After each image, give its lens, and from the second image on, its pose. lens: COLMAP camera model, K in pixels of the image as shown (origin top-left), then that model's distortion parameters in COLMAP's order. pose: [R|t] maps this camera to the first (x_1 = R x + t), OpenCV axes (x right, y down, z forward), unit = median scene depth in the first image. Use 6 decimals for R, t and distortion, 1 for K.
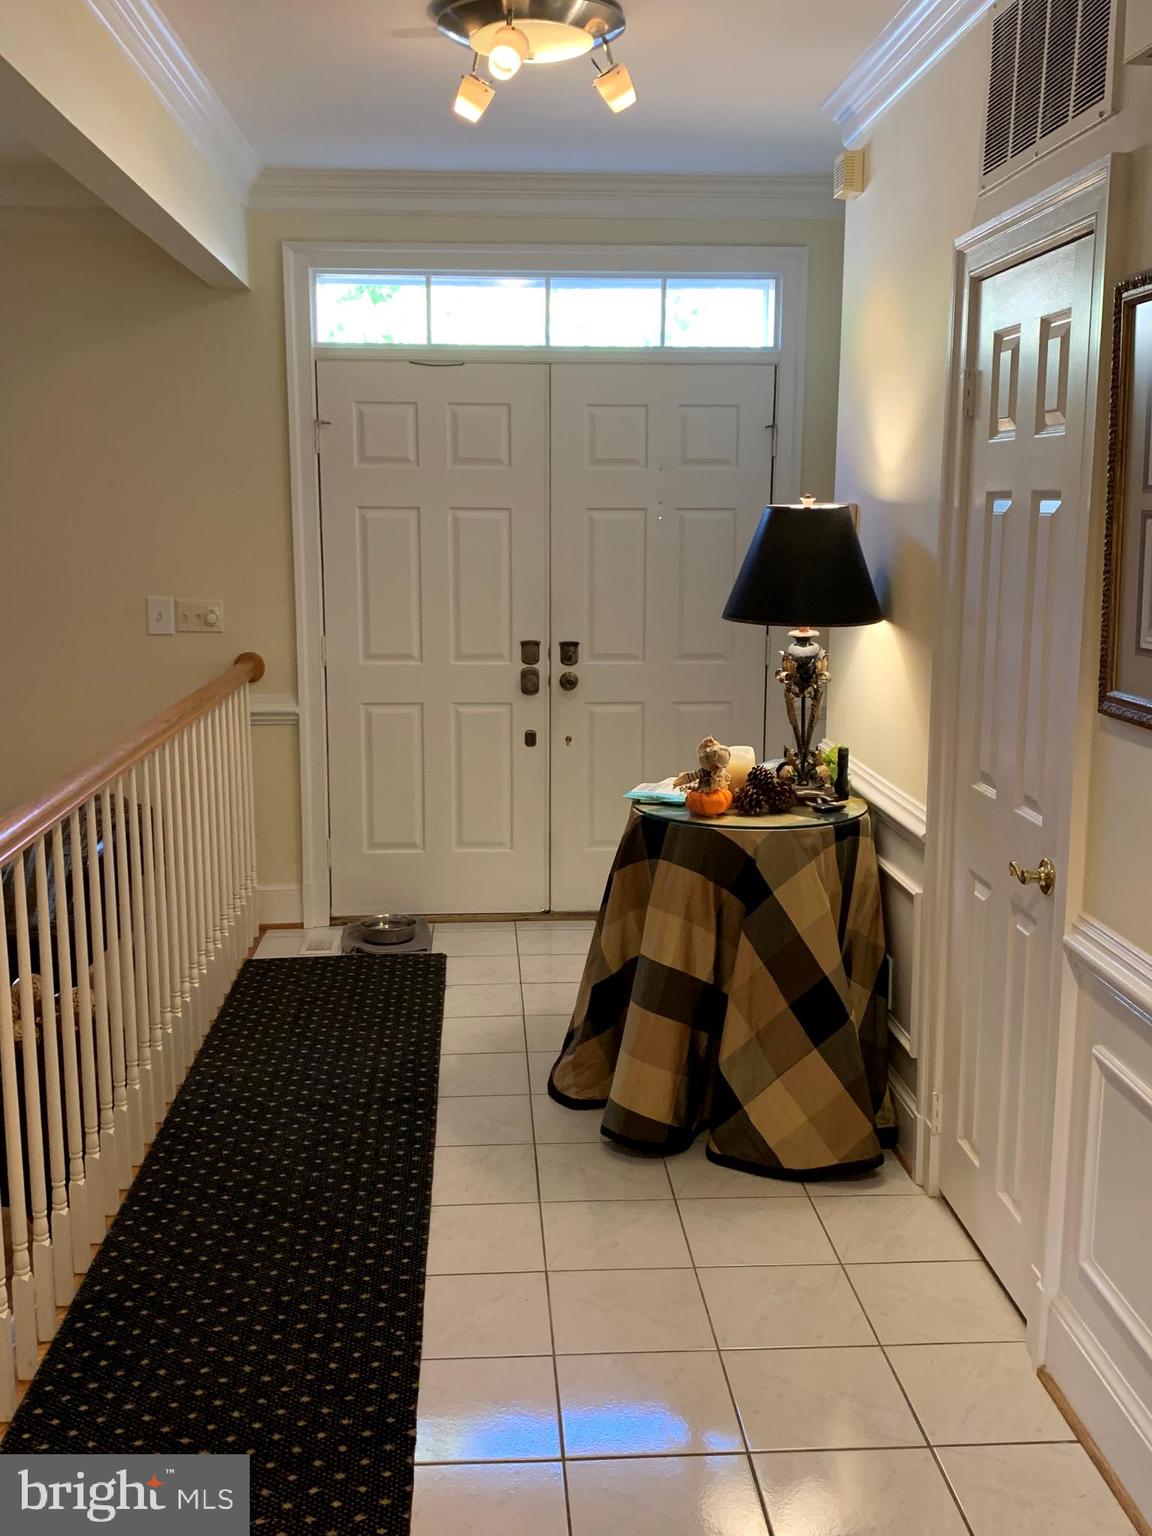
lens RADIAL K [[1487.4, 0, 576.0], [0, 1487.4, 768.0], [0, 0, 1]] dist [0.087022, -0.166041]
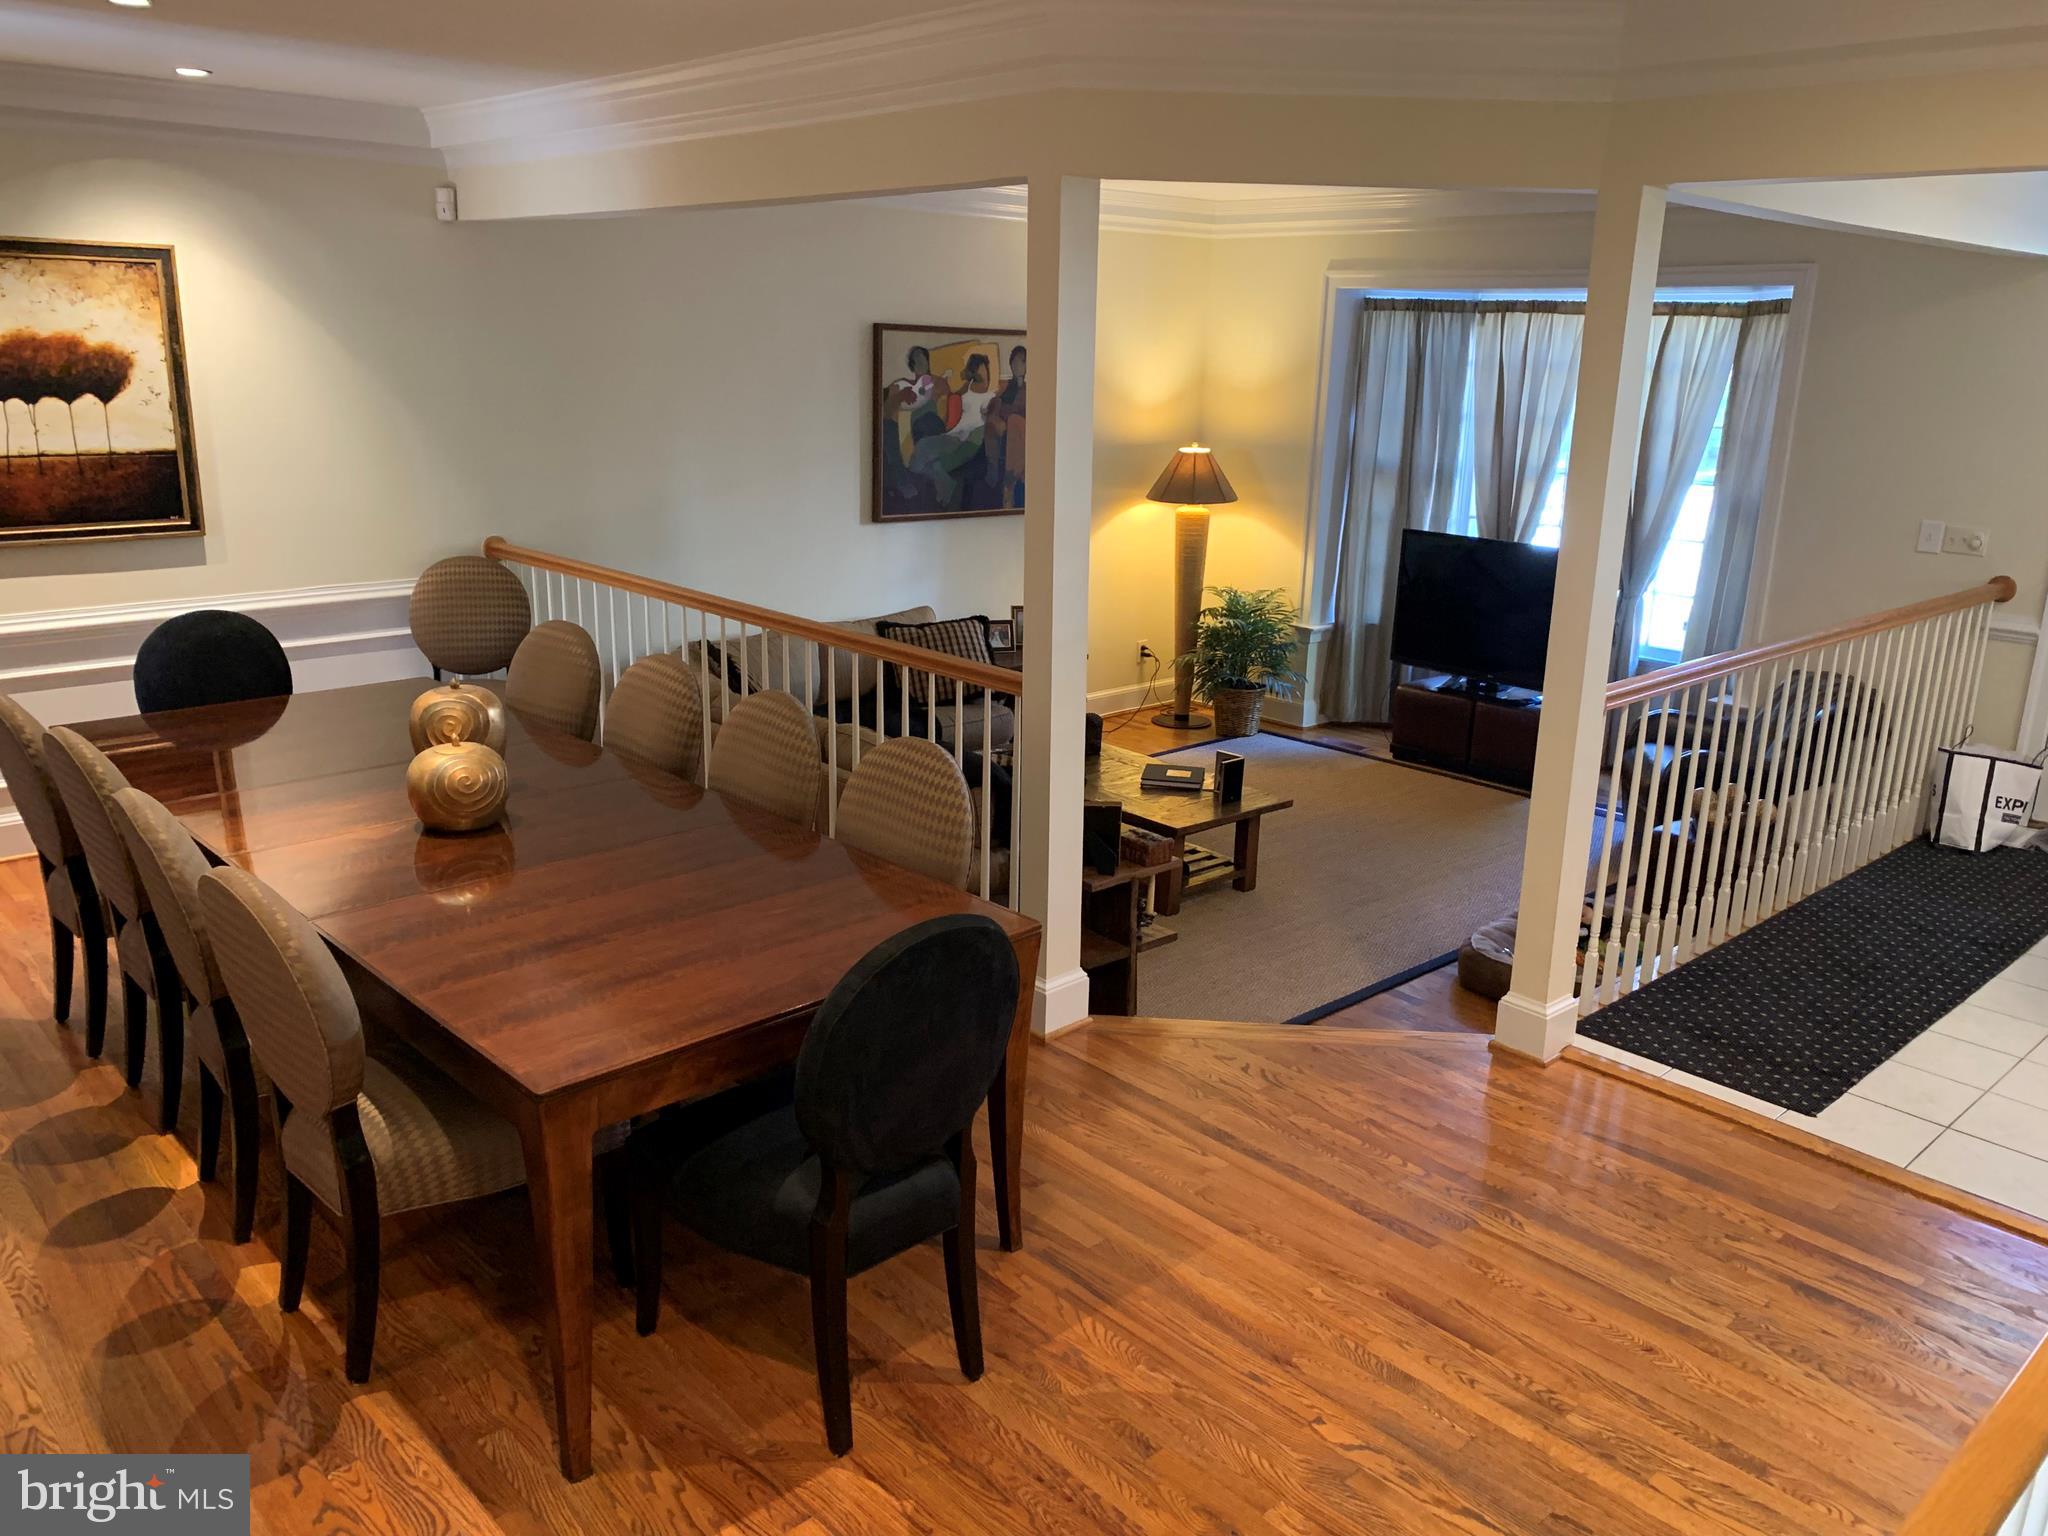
lens RADIAL K [[1565.5, 0, 1020.8], [0, 1565.5, 759.4], [0, 0, 1]] dist [0.016969, -0.017132]
pose [[0.632587, 0.213606, -0.744450, 0.271256], [-0.155483, 0.976671, 0.148117, -0.001102], [0.758722, 0.022052, 0.651041, -0.419703]]
